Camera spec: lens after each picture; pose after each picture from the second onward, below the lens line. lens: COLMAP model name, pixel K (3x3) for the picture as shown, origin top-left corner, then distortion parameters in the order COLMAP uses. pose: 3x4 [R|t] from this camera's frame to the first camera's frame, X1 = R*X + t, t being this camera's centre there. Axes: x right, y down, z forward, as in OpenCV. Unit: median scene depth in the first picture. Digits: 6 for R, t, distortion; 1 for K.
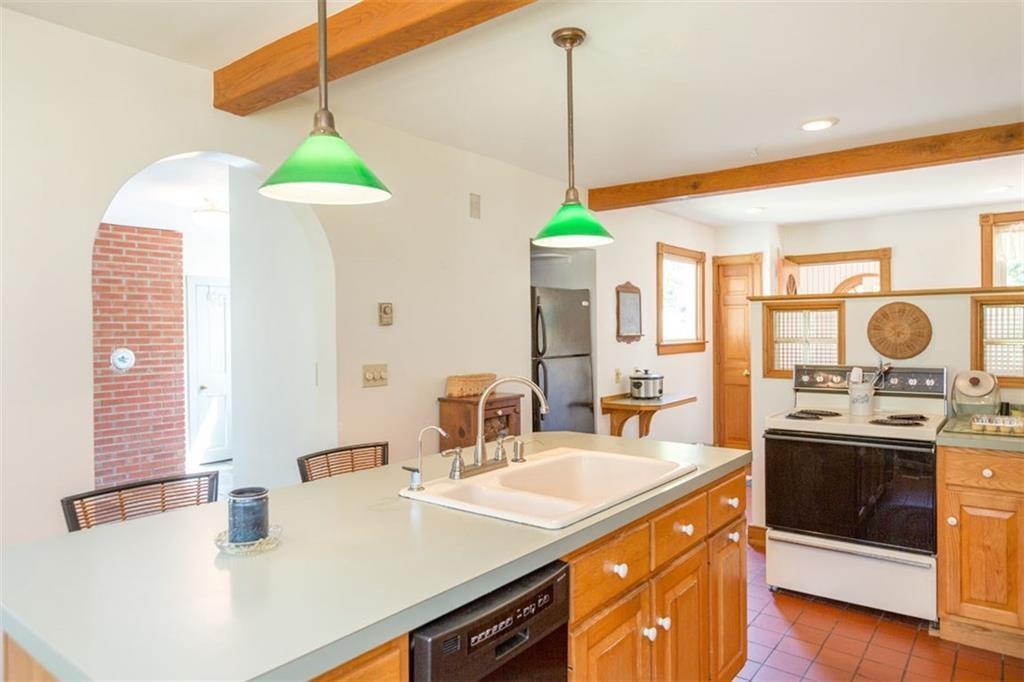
lens RADIAL K [[650.4, 0, 512.1], [0, 650.4, 337.7], [0, 0, 1]] dist [-0.005610, -0.000962]
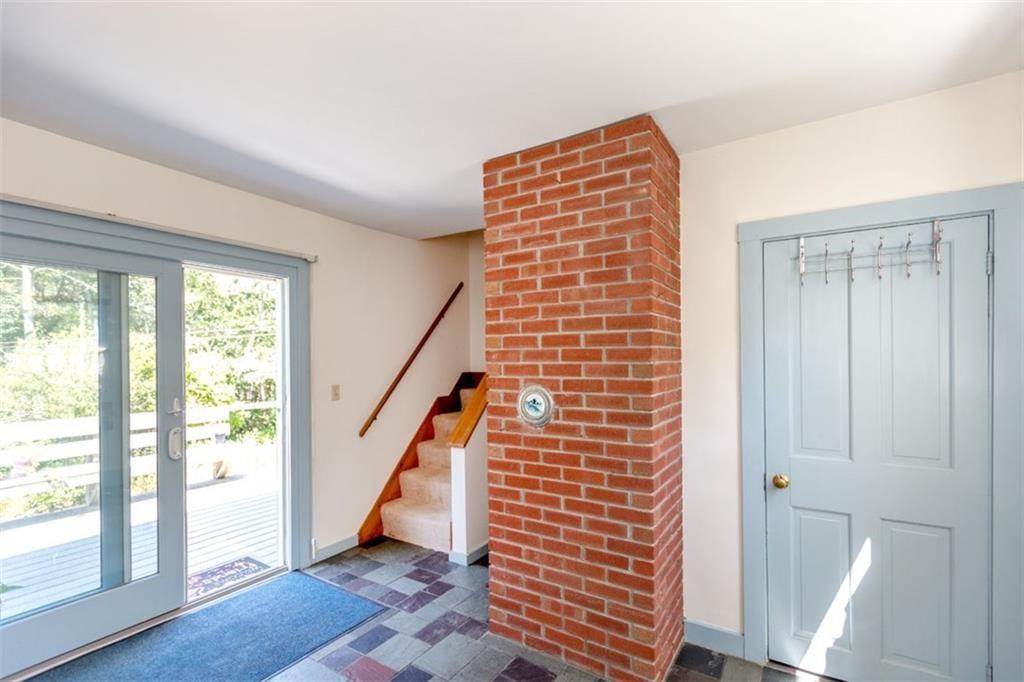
lens RADIAL K [[480.2, 0, 497.6], [0, 480.2, 360.3], [0, 0, 1]] dist [-0.001648, -0.000034]
pose [[0.077758, 0.012037, -0.996900, -0.216159], [-0.003594, 0.999924, 0.011793, -0.006683], [0.996966, 0.002666, 0.077795, 0.930384]]
